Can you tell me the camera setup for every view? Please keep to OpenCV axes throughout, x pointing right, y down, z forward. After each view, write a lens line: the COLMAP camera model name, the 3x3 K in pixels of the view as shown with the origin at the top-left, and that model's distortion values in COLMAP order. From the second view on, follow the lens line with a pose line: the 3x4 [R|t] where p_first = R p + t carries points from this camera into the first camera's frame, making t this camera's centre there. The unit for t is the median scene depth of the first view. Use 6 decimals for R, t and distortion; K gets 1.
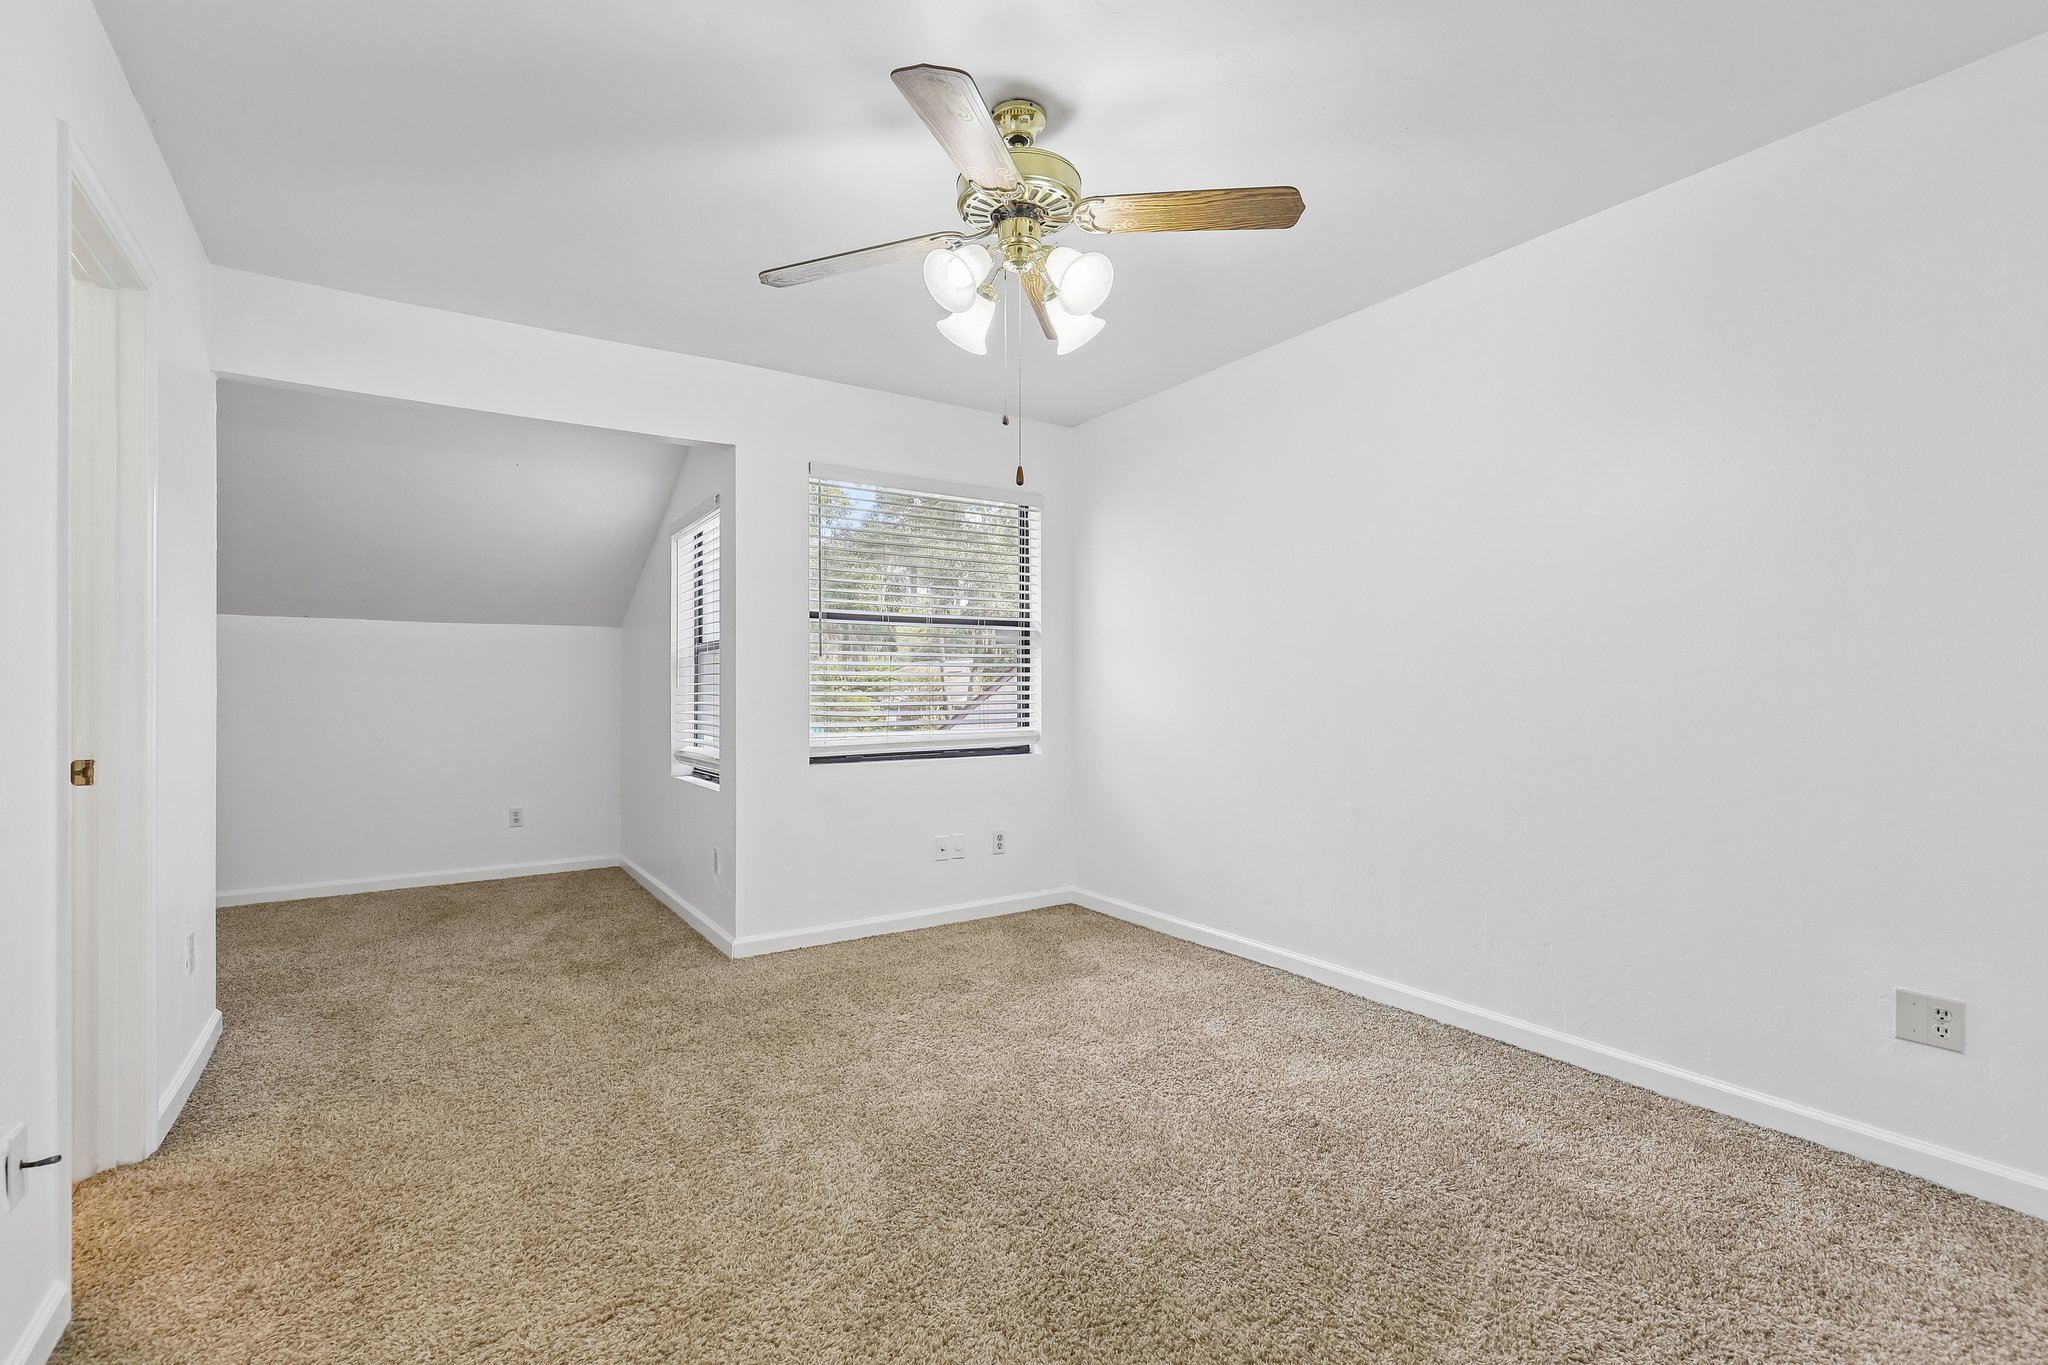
lens RADIAL K [[929.6, 0, 1033.1], [0, 929.6, 689.7], [0, 0, 1]] dist [0.001672, -0.000987]
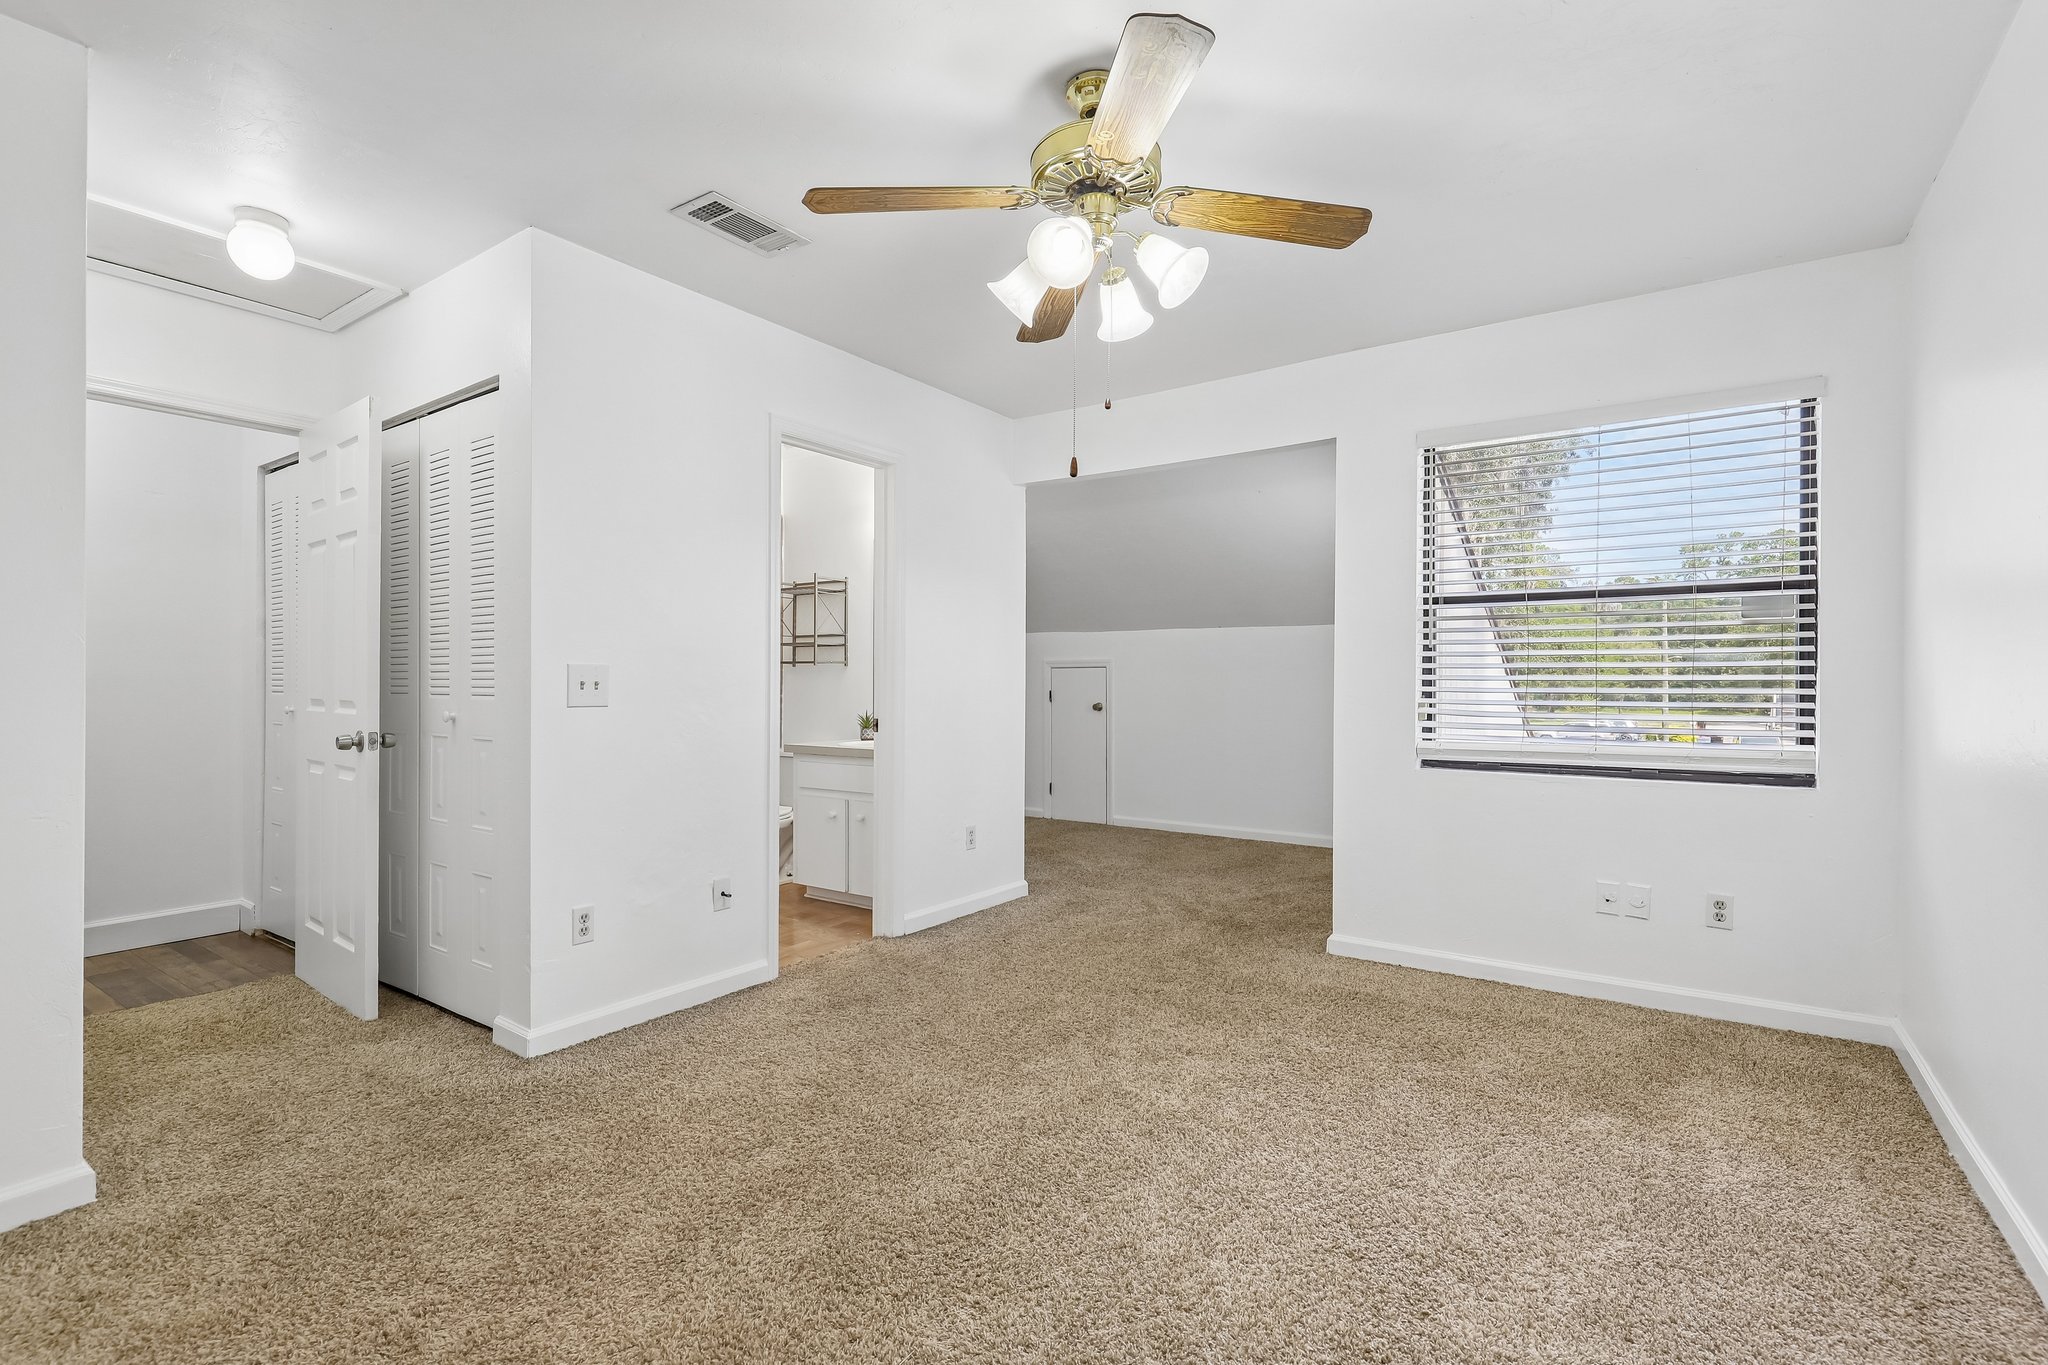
lens RADIAL K [[929.6, 0, 1033.1], [0, 929.6, 689.7], [0, 0, 1]] dist [0.001672, -0.000987]
pose [[0.365094, 0.014640, -0.930855, 0.459964], [-0.004070, 0.999892, 0.014129, -0.006103], [0.930962, -0.001370, 0.365114, 0.320250]]
